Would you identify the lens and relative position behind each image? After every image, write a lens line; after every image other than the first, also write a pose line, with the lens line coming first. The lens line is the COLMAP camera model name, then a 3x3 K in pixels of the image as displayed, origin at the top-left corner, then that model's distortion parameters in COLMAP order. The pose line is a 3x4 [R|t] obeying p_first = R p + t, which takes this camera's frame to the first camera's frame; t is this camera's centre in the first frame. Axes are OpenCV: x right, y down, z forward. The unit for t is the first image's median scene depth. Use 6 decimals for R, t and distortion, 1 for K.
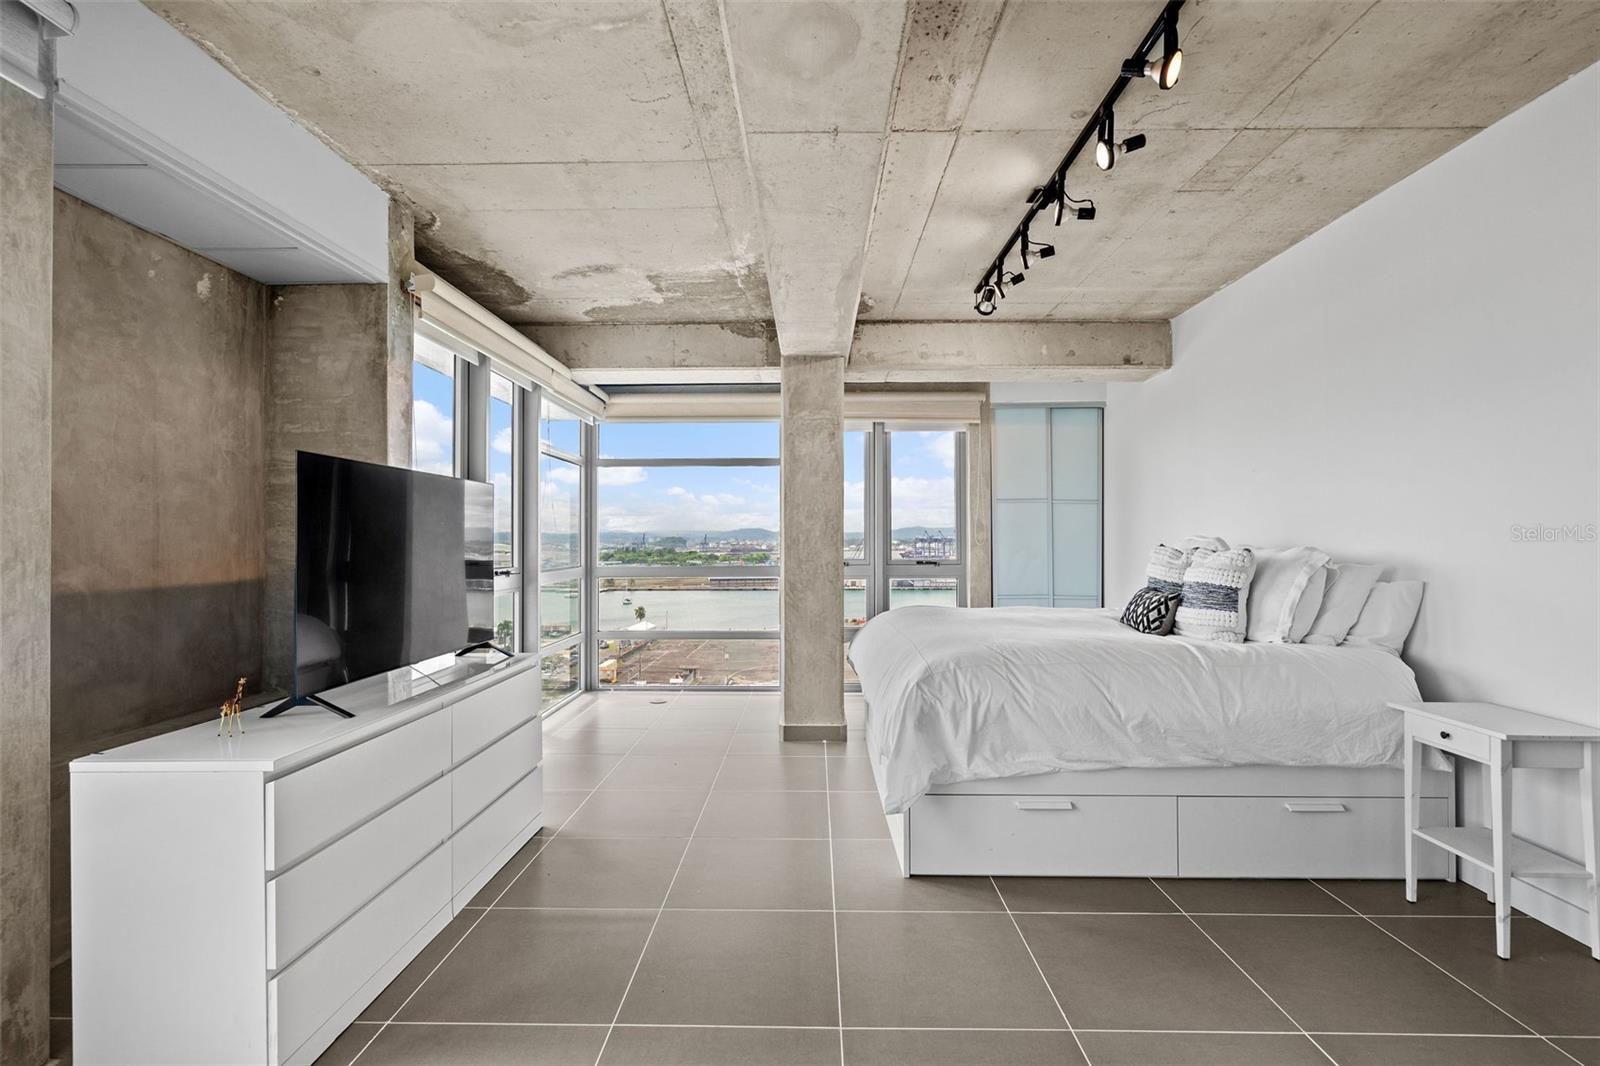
lens RADIAL K [[718.2, 0, 795.8], [0, 718.2, 534.8], [0, 0, 1]] dist [-0.006567, 0.003260]
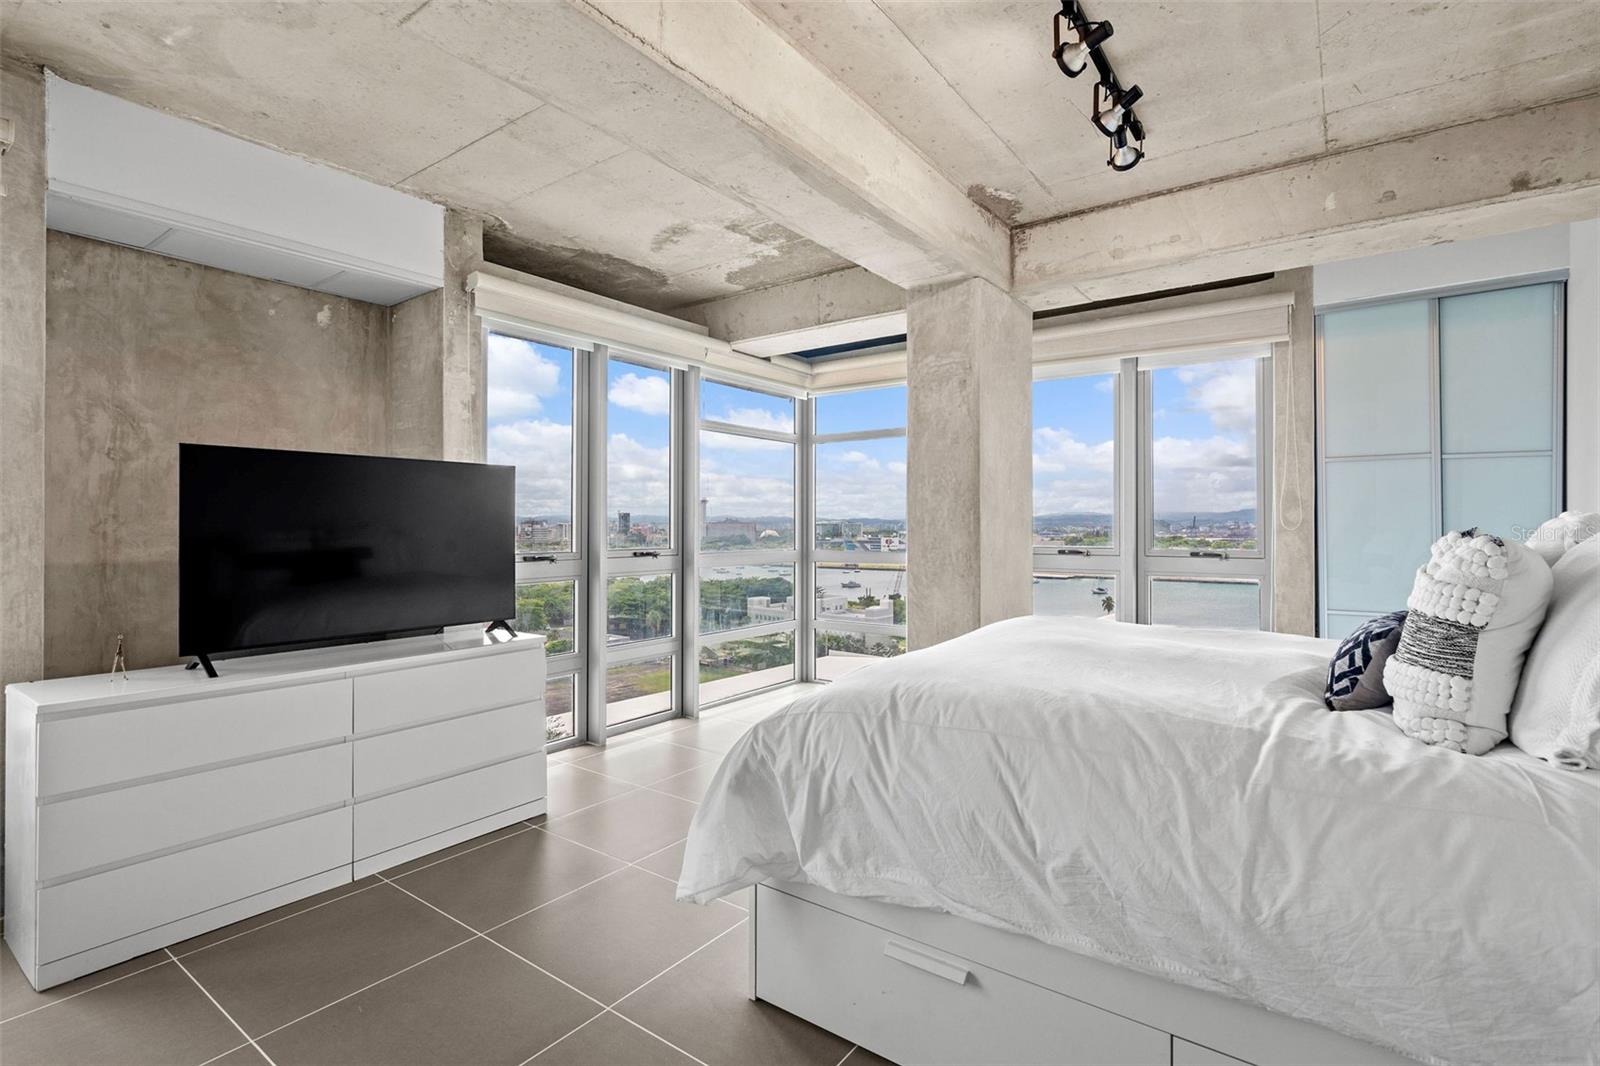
lens RADIAL K [[752.3, 0, 799.9], [0, 752.3, 518.8], [0, 0, 1]] dist [0.000462, 0.000875]
pose [[0.819724, -0.002708, -0.572752, 0.546849], [0.003747, 0.999993, 0.000634, 0.005196], [0.572746, -0.002666, 0.819728, 0.374338]]
